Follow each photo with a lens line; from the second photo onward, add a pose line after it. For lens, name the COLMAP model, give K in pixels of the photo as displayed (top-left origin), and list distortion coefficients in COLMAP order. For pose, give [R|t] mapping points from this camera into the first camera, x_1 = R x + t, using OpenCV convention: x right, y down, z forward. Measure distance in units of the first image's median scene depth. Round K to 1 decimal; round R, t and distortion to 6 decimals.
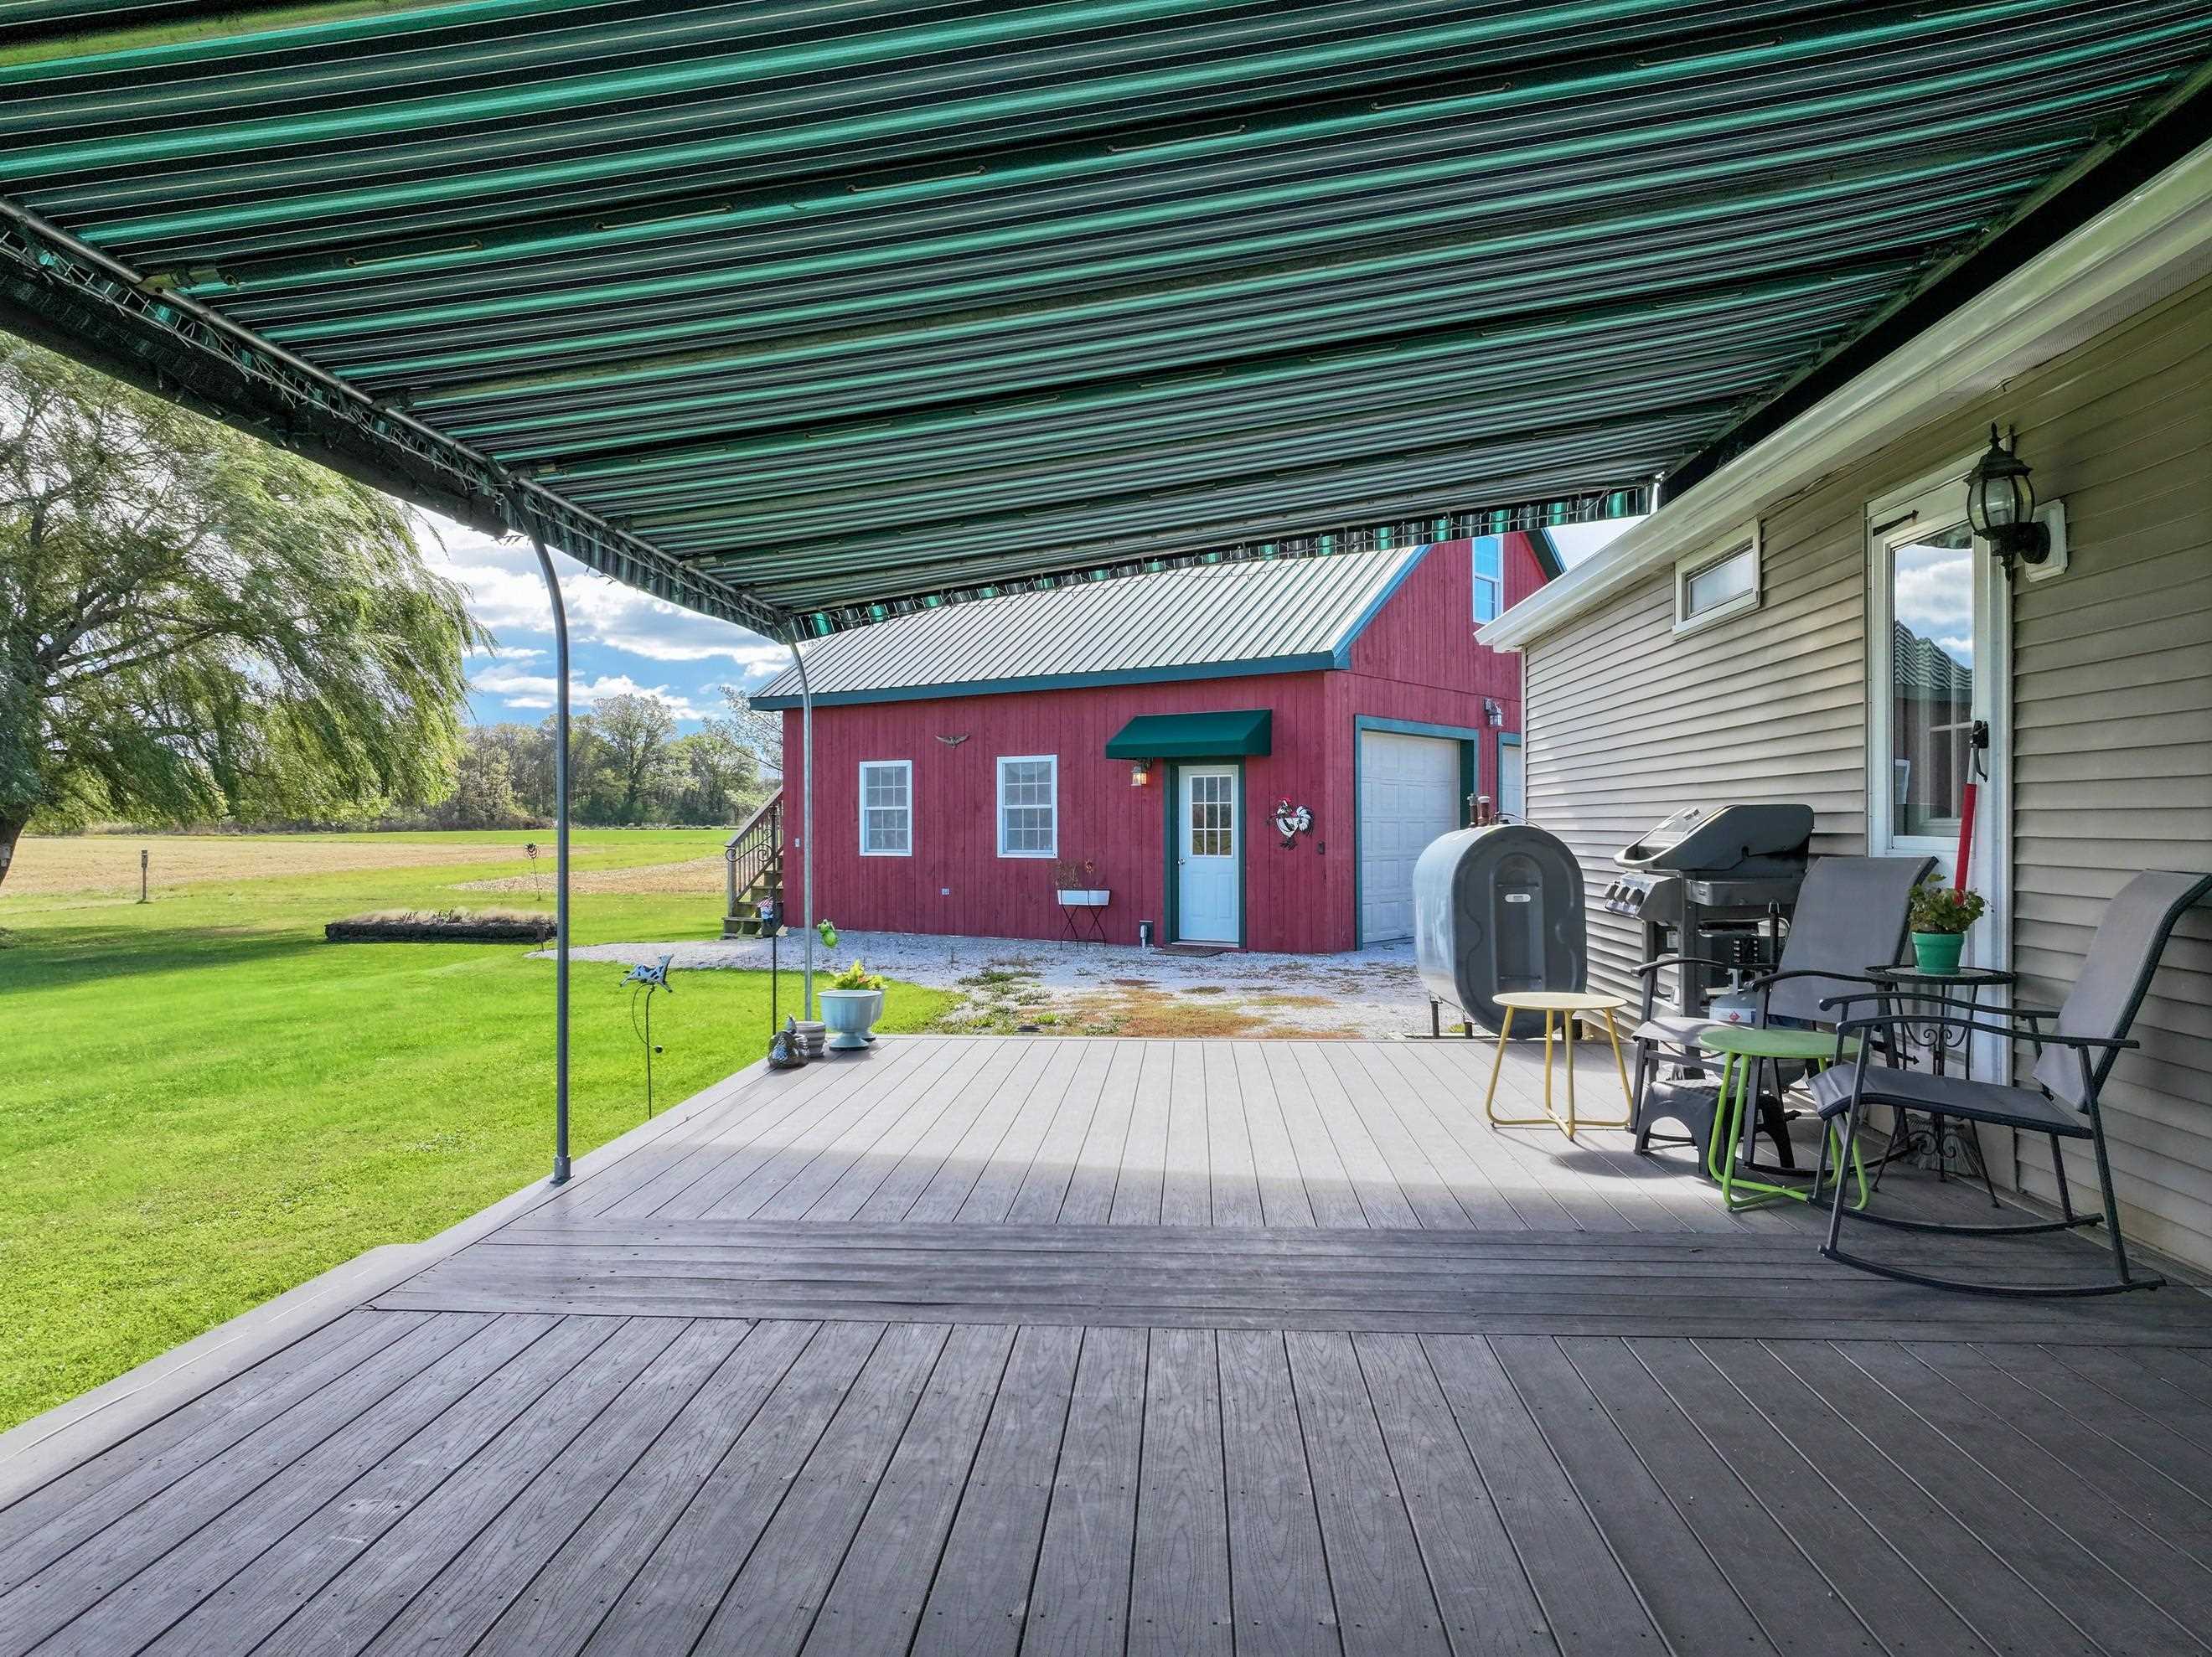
lens RADIAL K [[1551.7, 0, 1114.0], [0, 1551.7, 815.0], [0, 0, 1]] dist [0.006375, 0.003588]
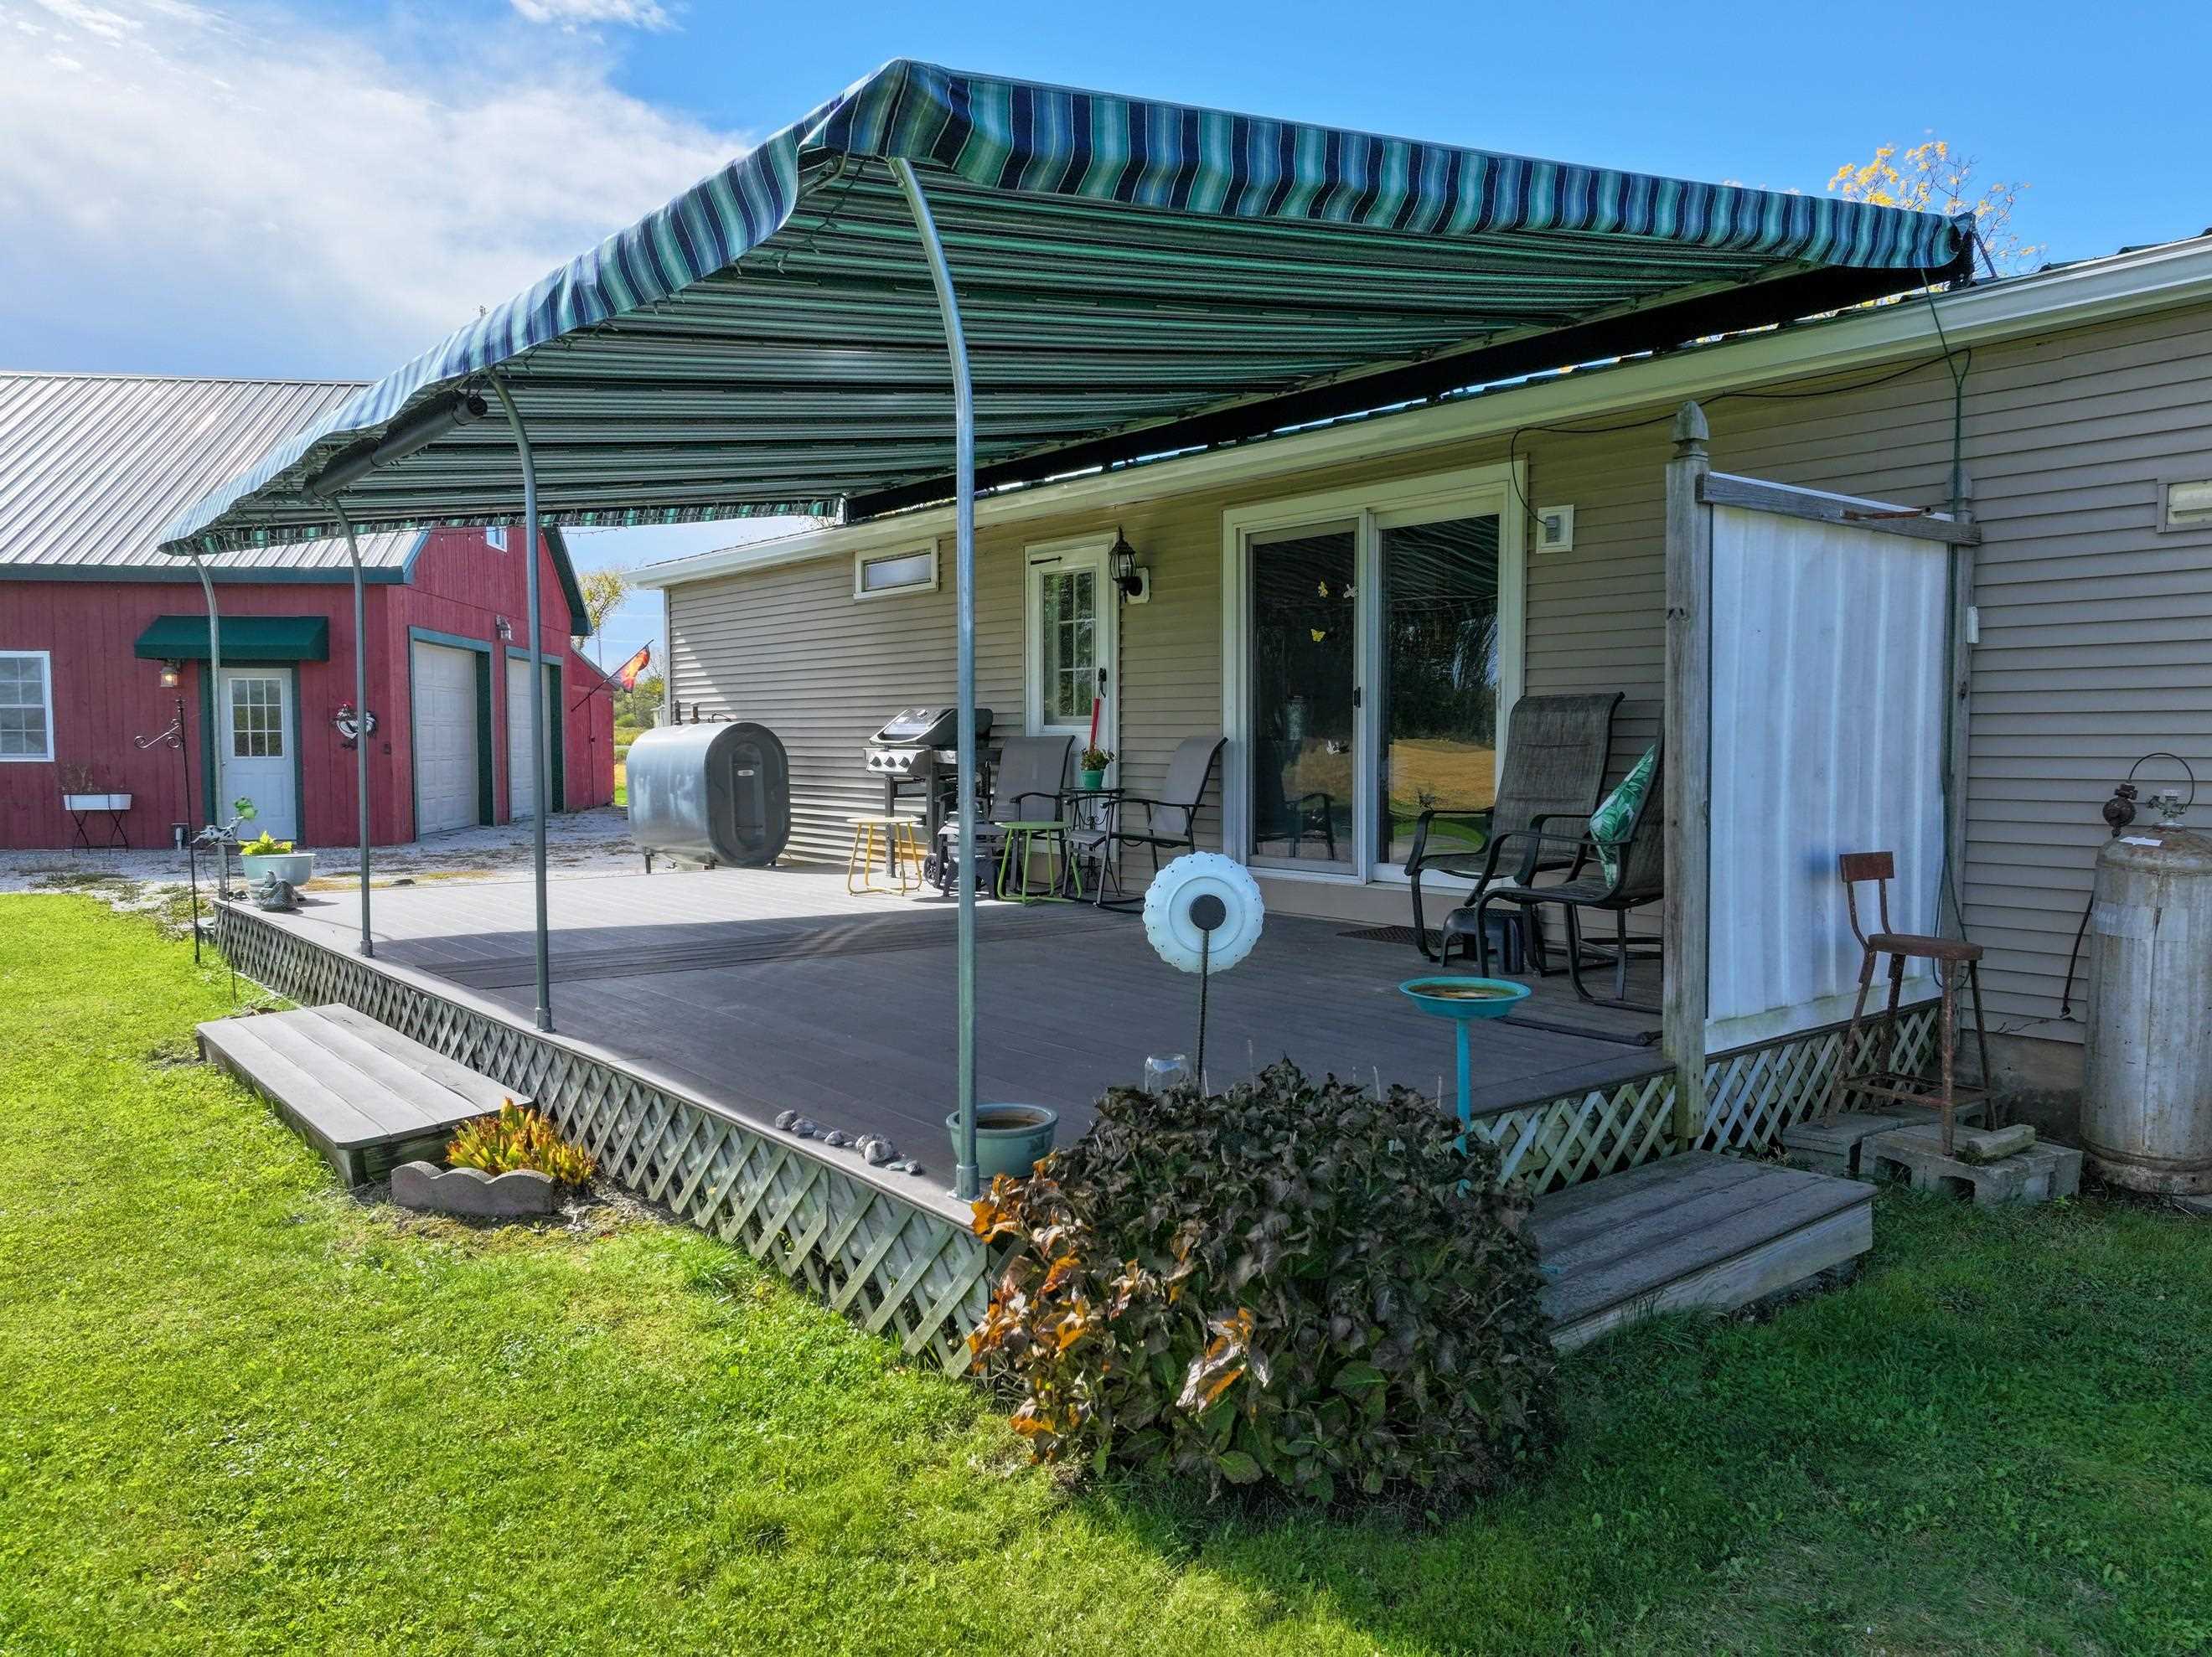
lens RADIAL K [[1551.7, 0, 1114.0], [0, 1551.7, 815.0], [0, 0, 1]] dist [0.006375, 0.003588]
pose [[0.736703, -0.035236, 0.675297, -0.466912], [-0.003641, 0.998420, 0.056068, 0.010517], [-0.676206, -0.043764, 0.735411, -0.299886]]
